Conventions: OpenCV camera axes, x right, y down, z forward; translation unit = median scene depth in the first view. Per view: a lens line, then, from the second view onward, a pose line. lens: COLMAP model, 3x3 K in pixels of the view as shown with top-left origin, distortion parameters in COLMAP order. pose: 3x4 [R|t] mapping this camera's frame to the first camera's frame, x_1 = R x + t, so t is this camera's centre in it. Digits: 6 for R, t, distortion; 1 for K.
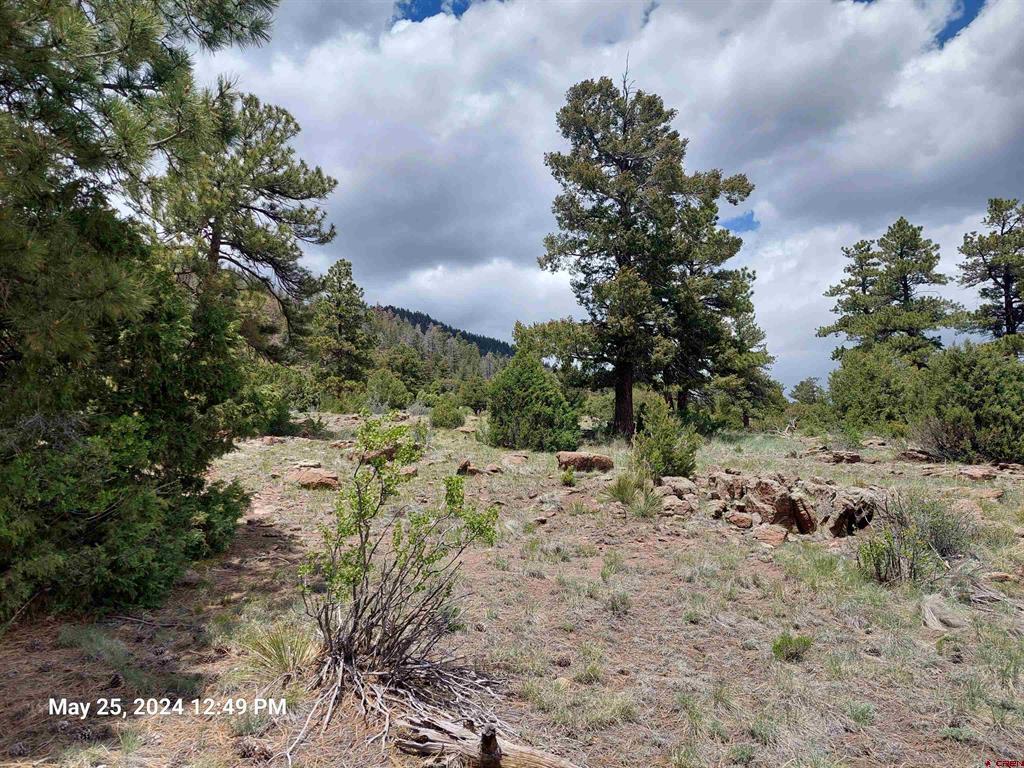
lens RADIAL K [[716.2, 0, 512.0], [0, 716.2, 384.0], [0, 0, 1]] dist [0.111725, -0.158500]
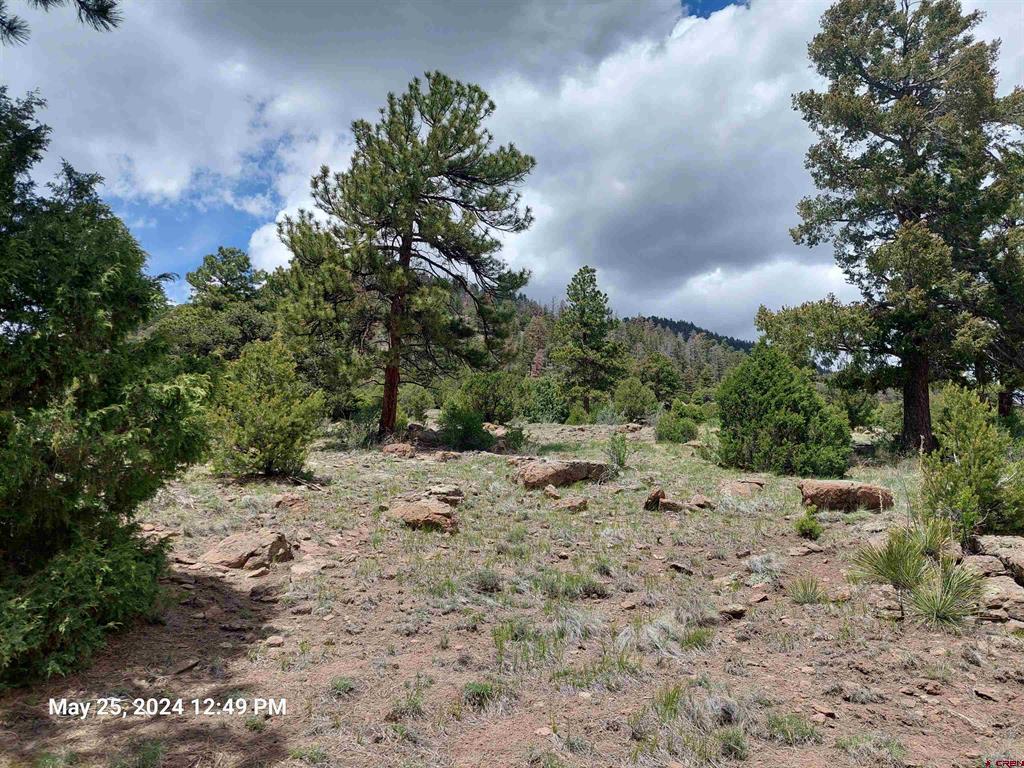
lens RADIAL K [[731.7, 0, 515.0], [0, 731.7, 384.1], [0, 0, 1]] dist [0.007724, -0.008973]
pose [[0.937625, -0.027109, -0.346590, 0.031118], [0.021776, 0.999577, -0.019272, 0.007246], [0.346966, 0.010522, 0.937819, 0.150402]]
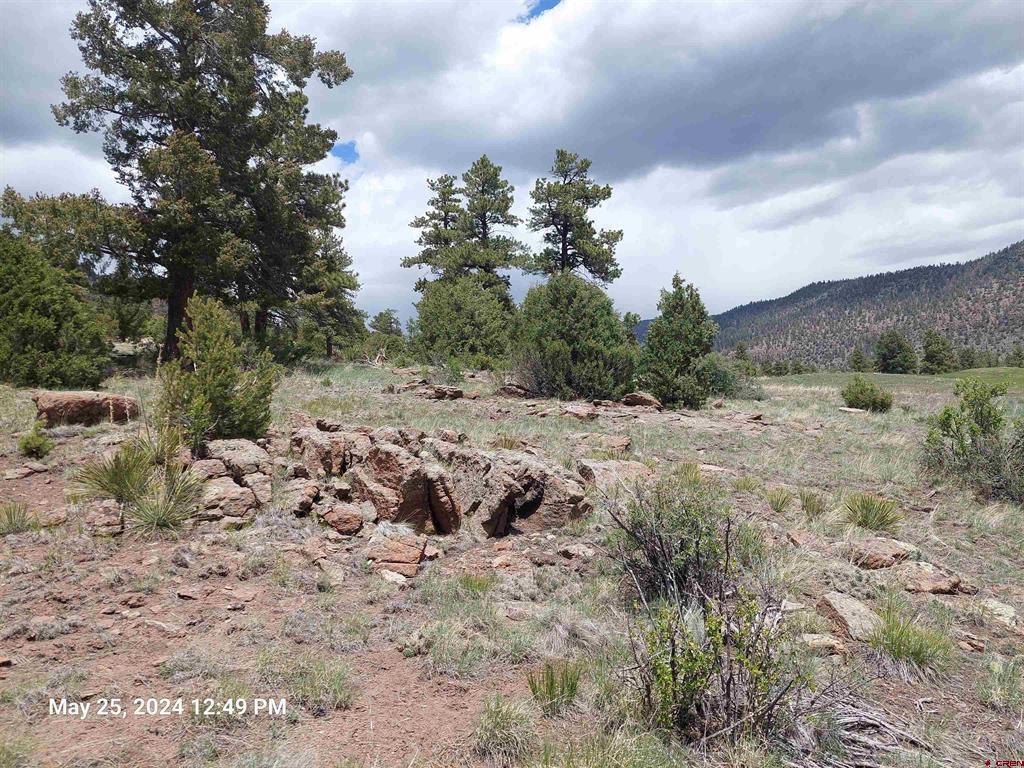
lens RADIAL K [[731.7, 0, 515.0], [0, 731.7, 384.1], [0, 0, 1]] dist [0.007724, -0.008973]
pose [[0.845460, 0.003925, 0.534025, 0.043653], [-0.057199, 0.994886, 0.083244, 0.009307], [-0.530967, -0.100925, 0.841361, 0.163958]]
